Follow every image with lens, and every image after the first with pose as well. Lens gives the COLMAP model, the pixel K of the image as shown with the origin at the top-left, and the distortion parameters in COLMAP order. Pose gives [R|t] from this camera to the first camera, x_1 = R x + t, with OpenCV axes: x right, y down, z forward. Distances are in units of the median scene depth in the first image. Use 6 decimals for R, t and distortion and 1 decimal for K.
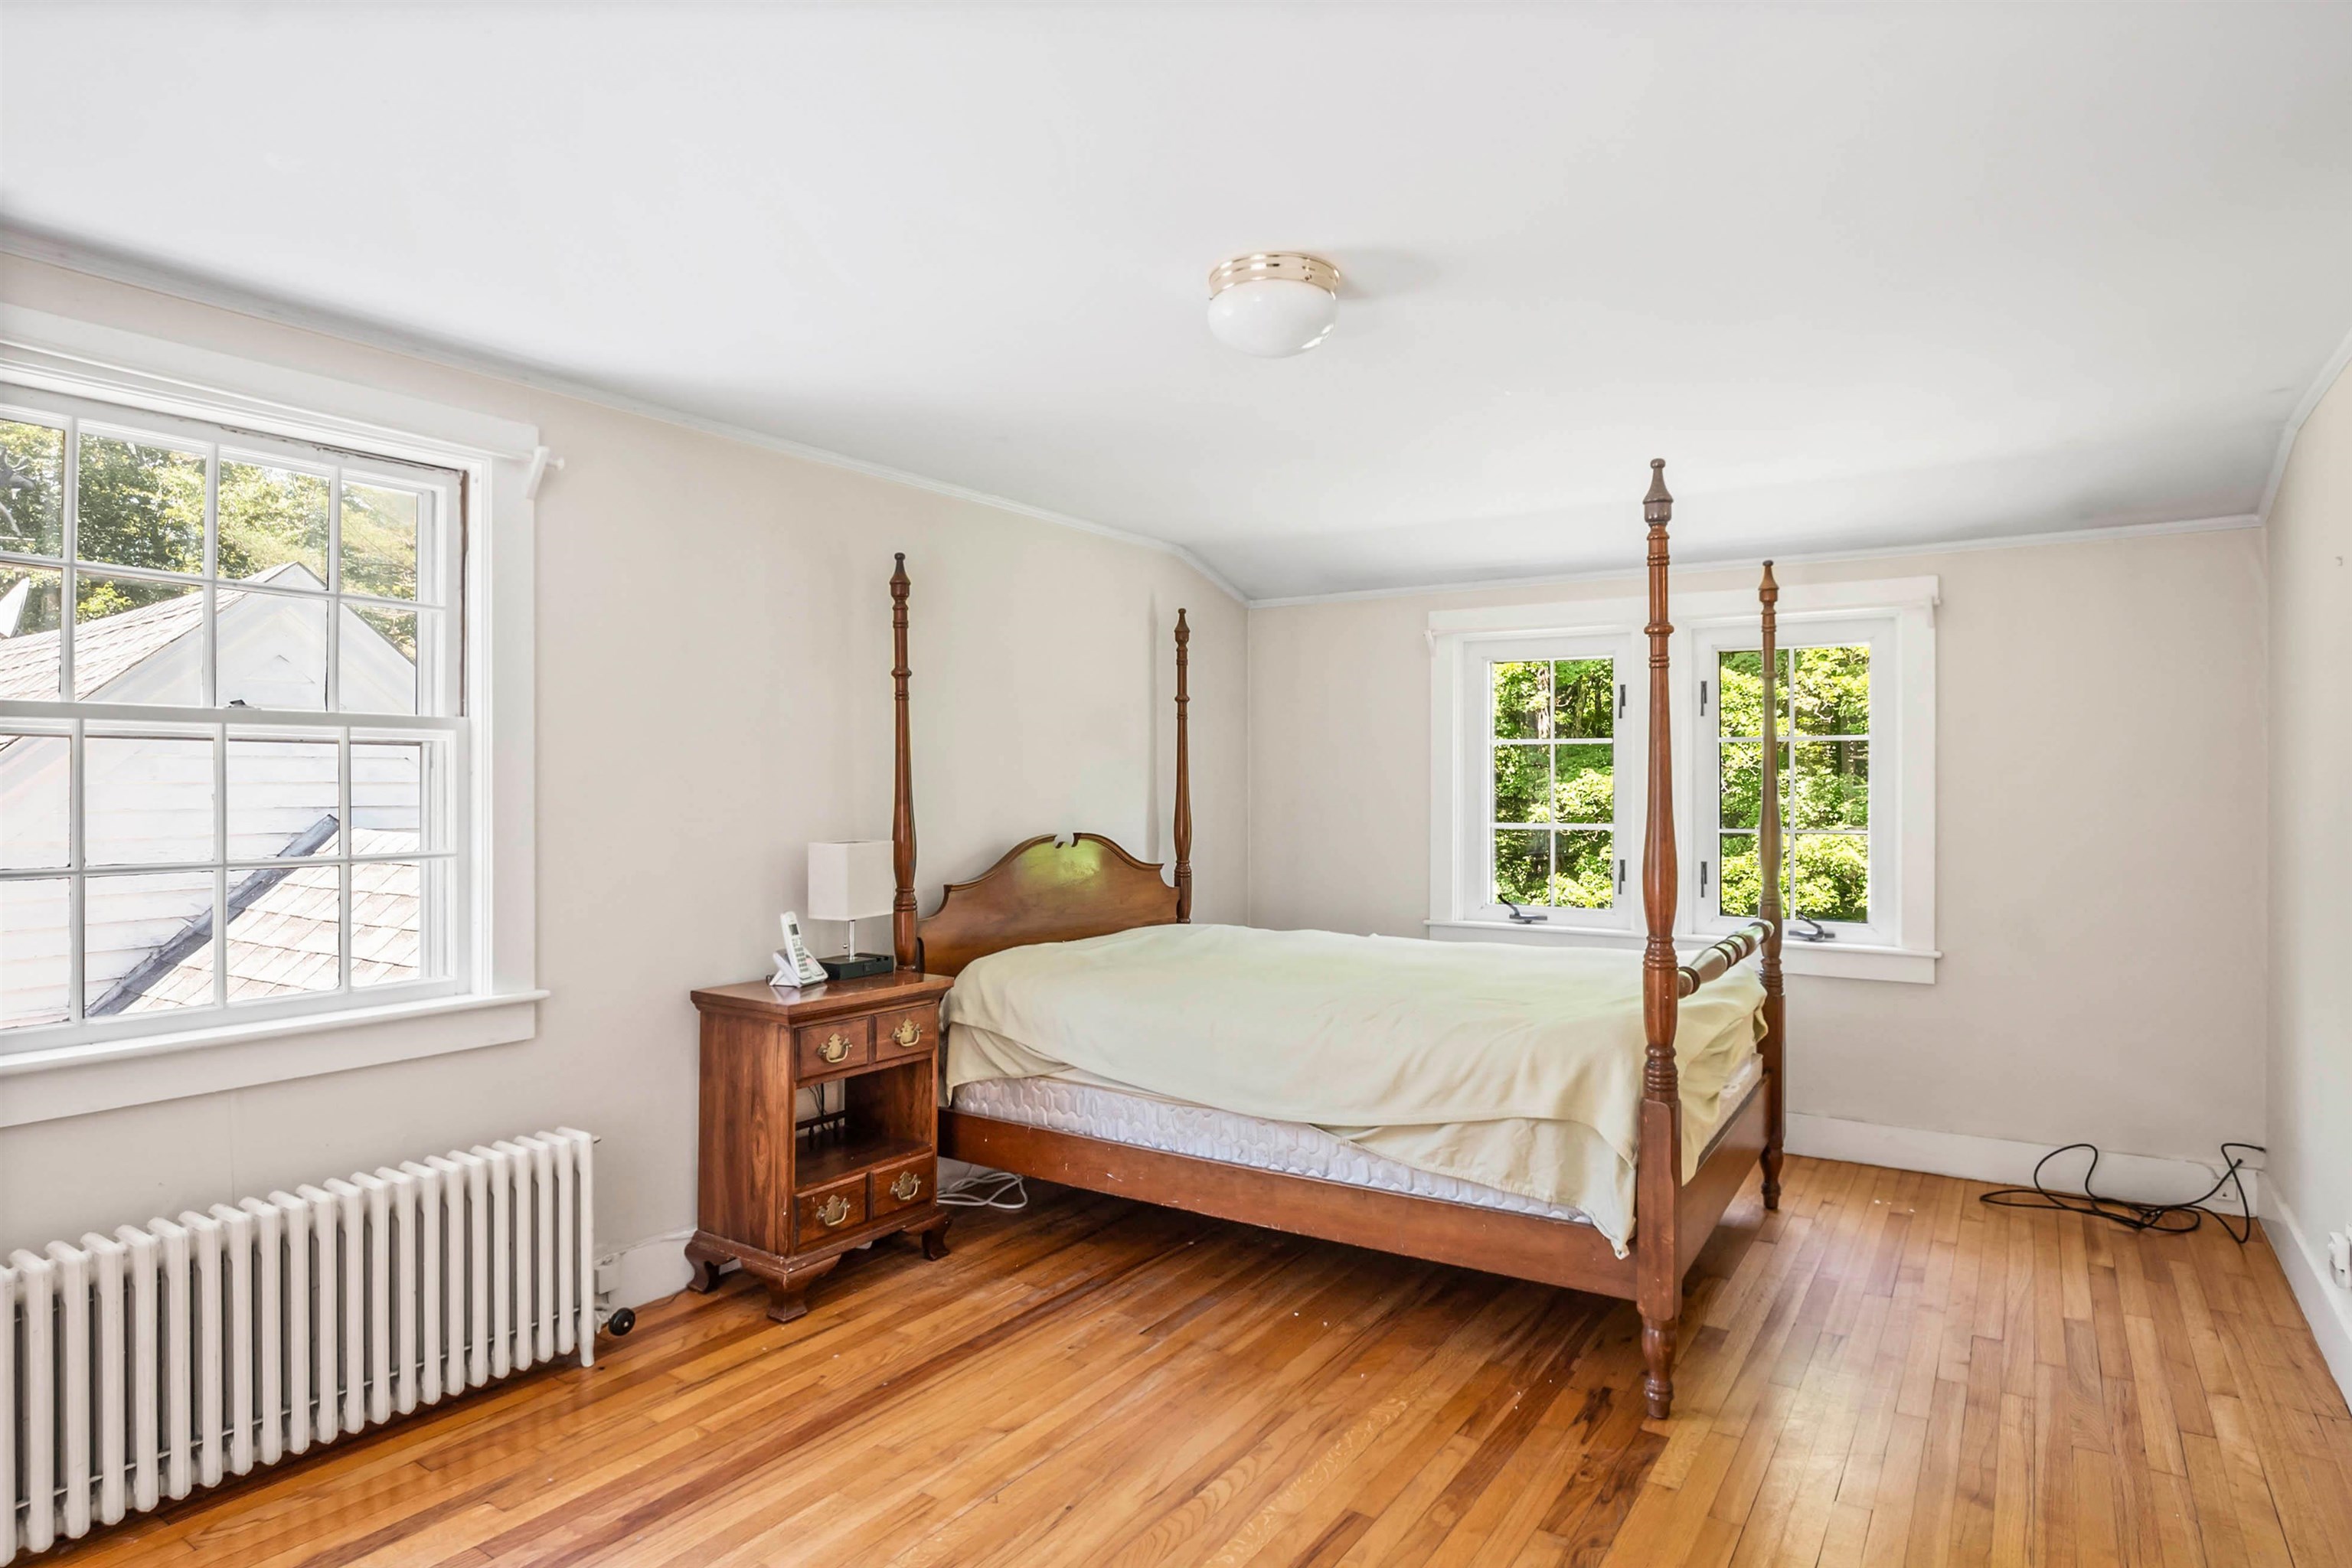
lens RADIAL K [[1327.6, 0, 1176.0], [0, 1327.6, 784.0], [0, 0, 1]] dist [-0.000173, 0.000051]
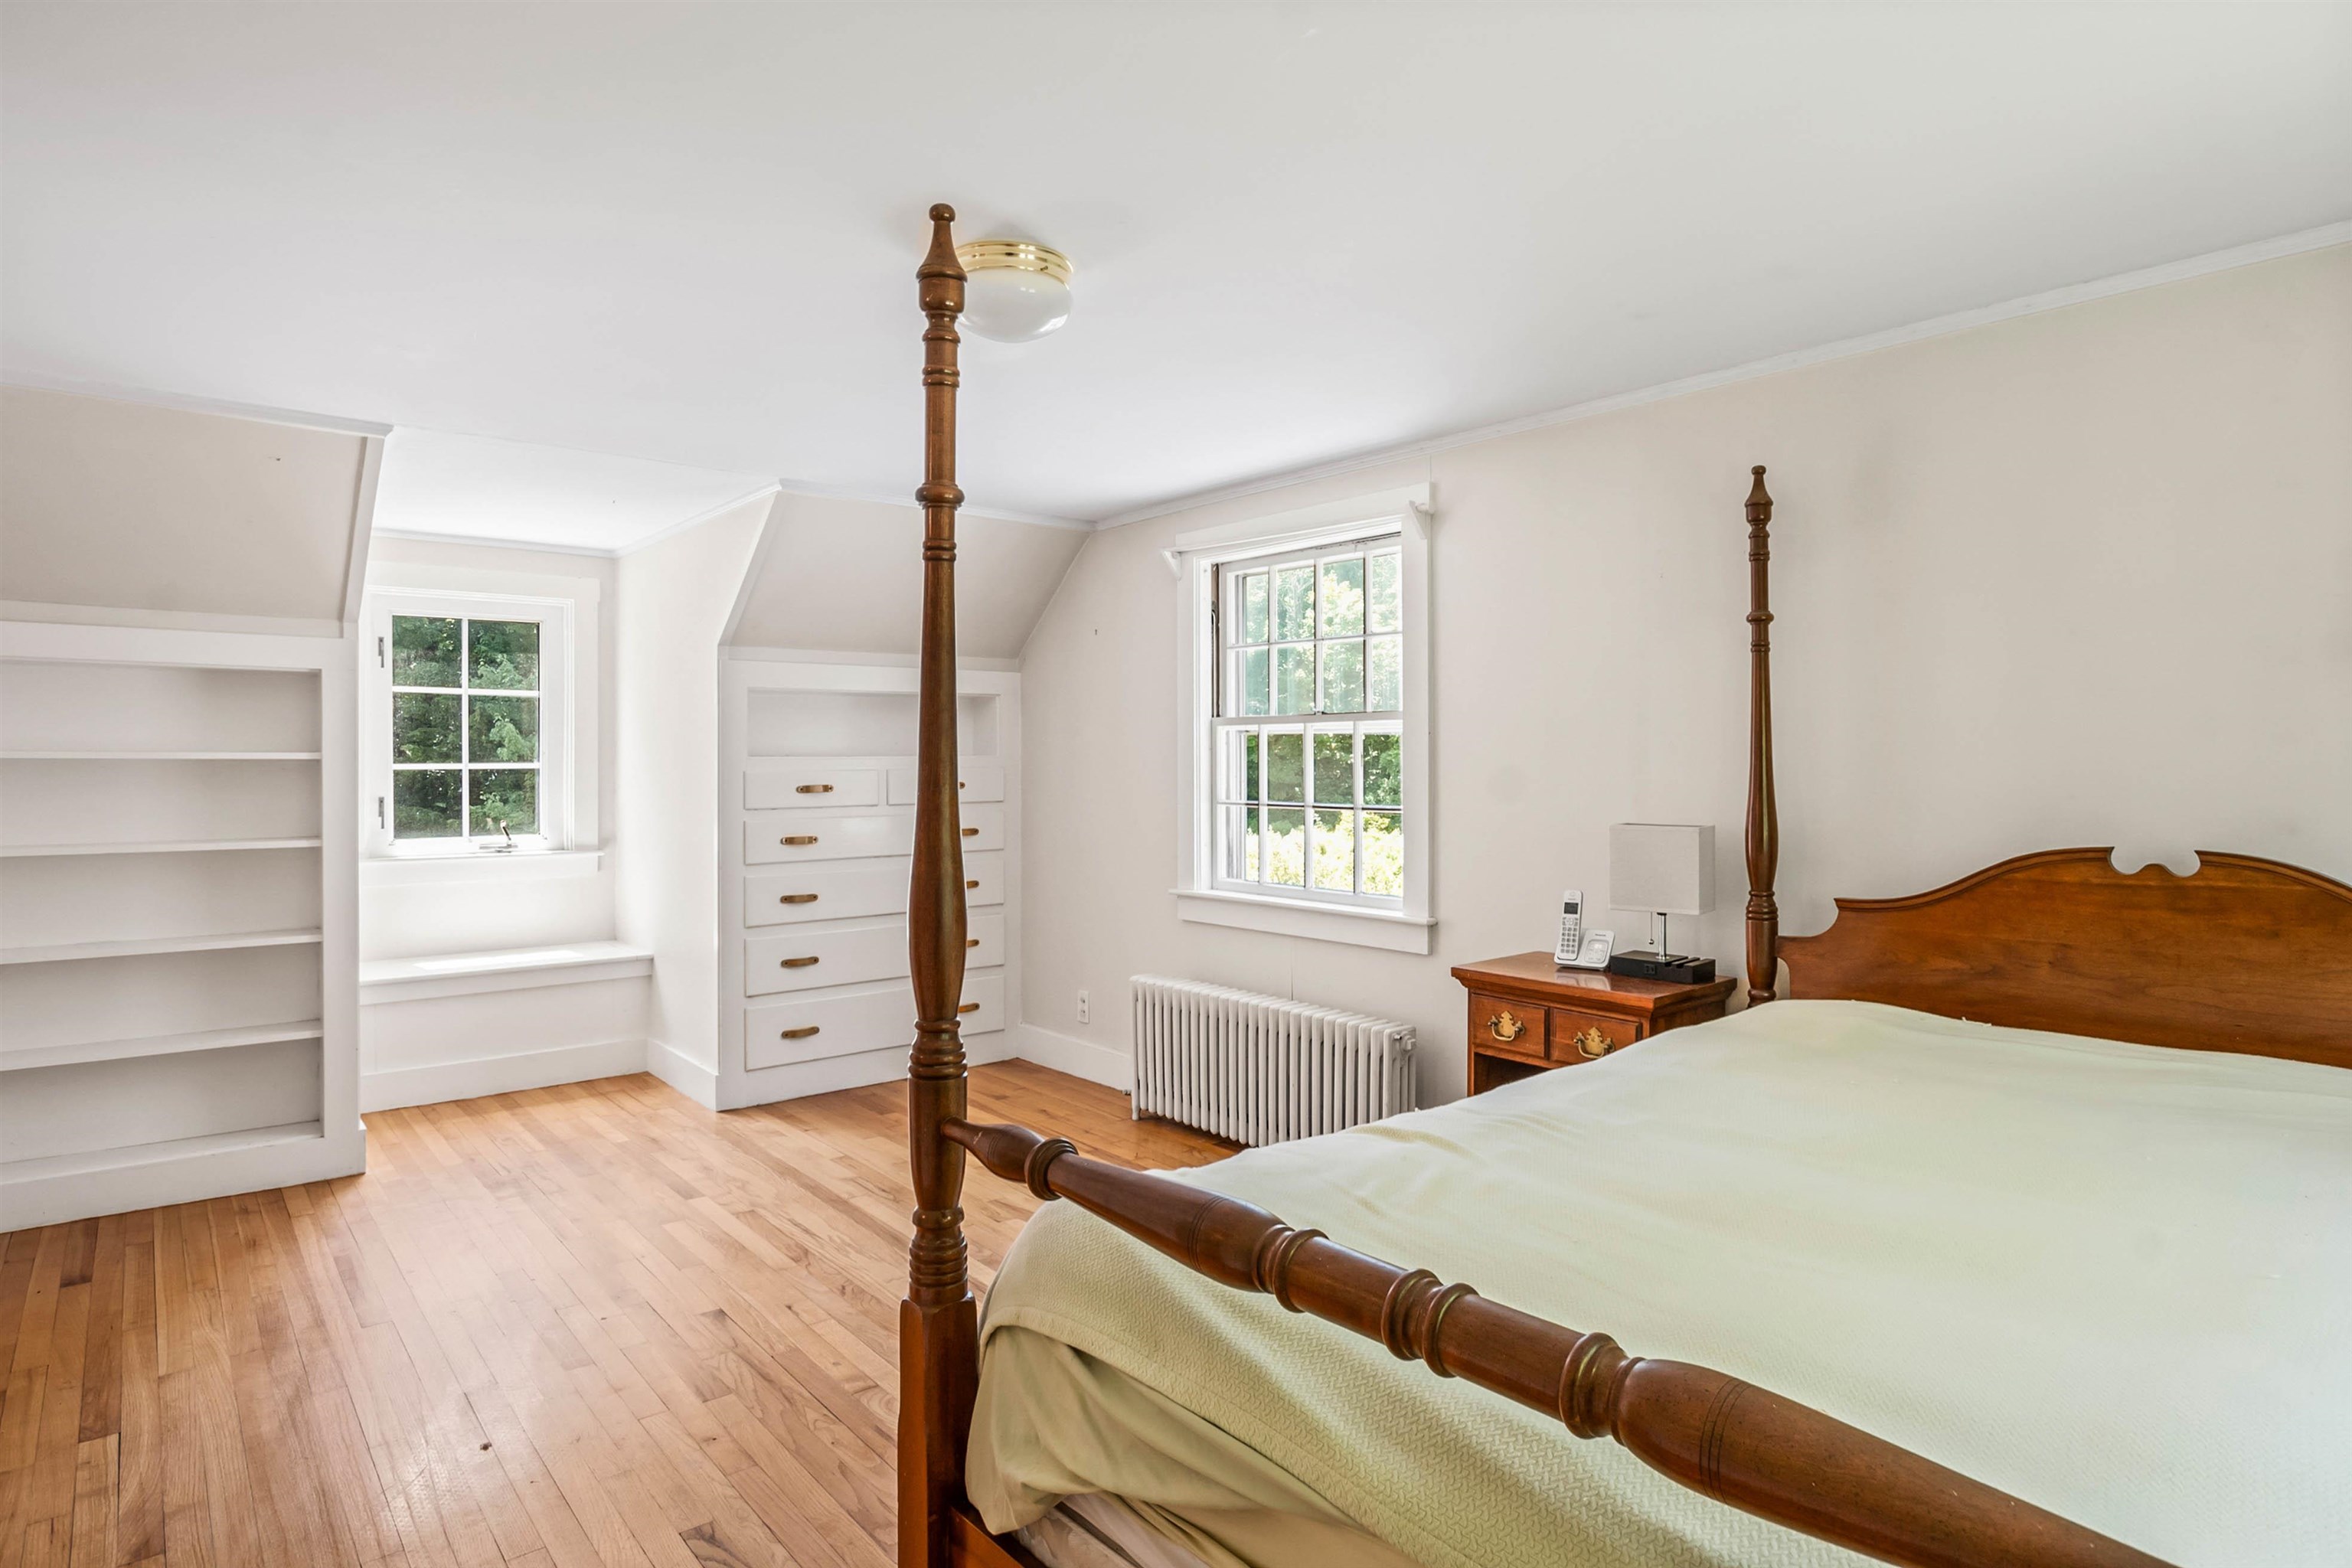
lens RADIAL K [[1327.6, 0, 1176.0], [0, 1327.6, 784.0], [0, 0, 1]] dist [-0.000173, 0.000051]
pose [[-0.289946, 0.012470, -0.956962, 0.667835], [-0.005478, 0.999877, 0.014689, 0.005377], [0.957027, 0.009501, -0.289842, 0.923390]]
